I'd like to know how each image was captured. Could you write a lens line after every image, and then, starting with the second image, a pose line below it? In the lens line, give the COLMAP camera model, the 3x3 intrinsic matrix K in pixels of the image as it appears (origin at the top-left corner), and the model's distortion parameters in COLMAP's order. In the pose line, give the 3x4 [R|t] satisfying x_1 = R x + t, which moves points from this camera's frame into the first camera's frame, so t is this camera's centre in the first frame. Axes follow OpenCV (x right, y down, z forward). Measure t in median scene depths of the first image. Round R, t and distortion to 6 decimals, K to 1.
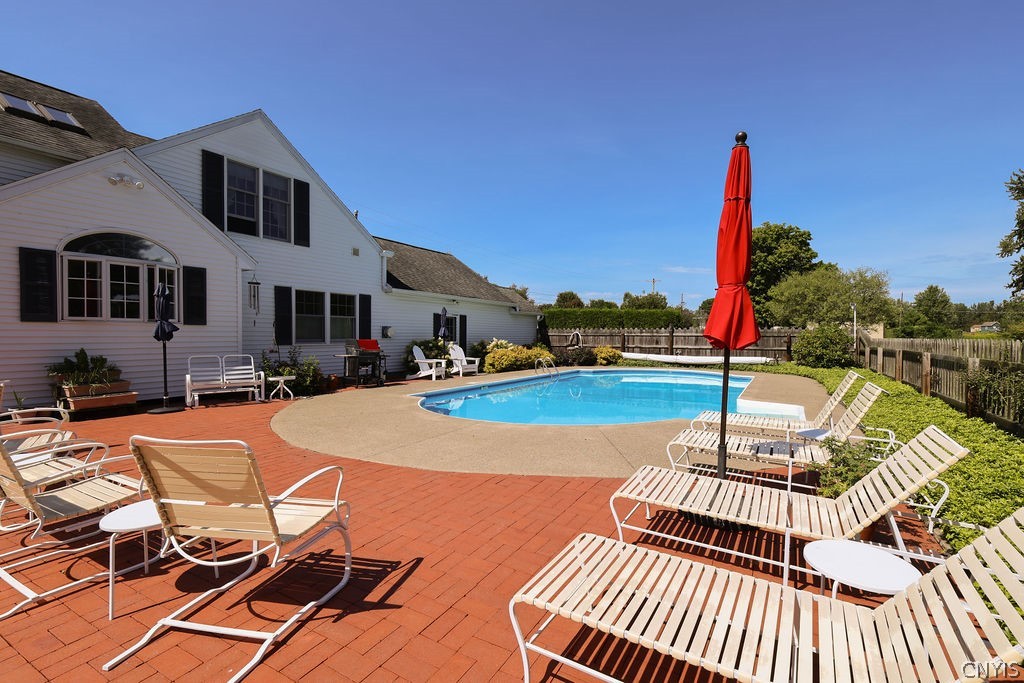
lens RADIAL K [[466.0, 0, 552.1], [0, 466.0, 340.0], [0, 0, 1]] dist [0.002022, 0.000035]
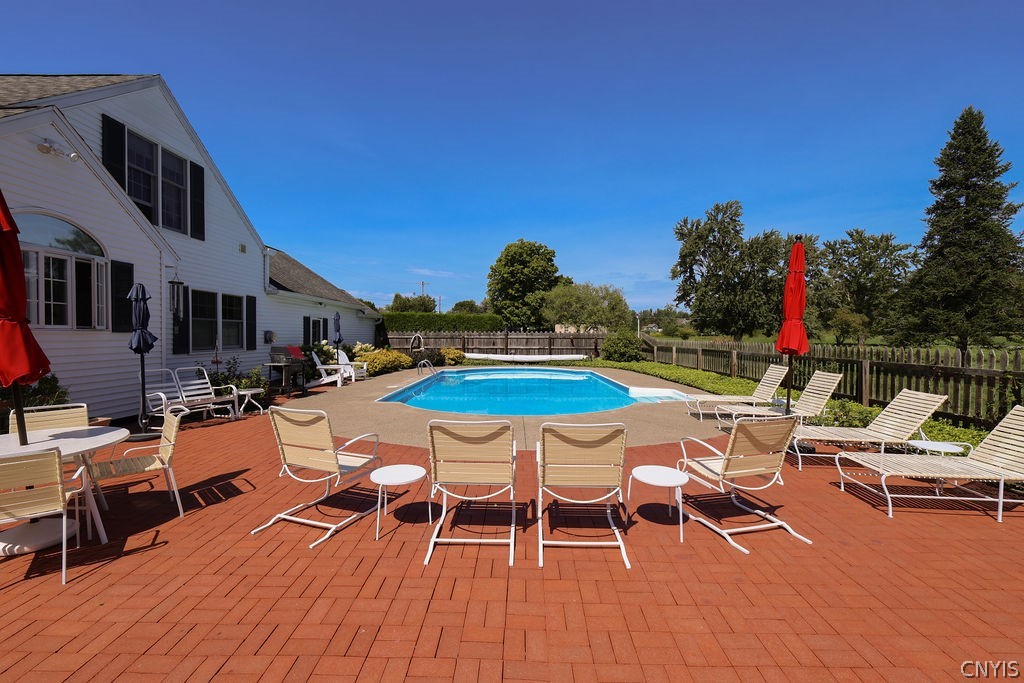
lens RADIAL K [[449.4, 0, 513.7], [0, 449.4, 338.4], [0, 0, 1]] dist [0.004085, 0.000143]
pose [[0.891698, -0.005825, 0.452593, -0.278029], [0.006343, 0.999980, 0.000374, -0.009753], [-0.452586, 0.002537, 0.891717, -0.008611]]
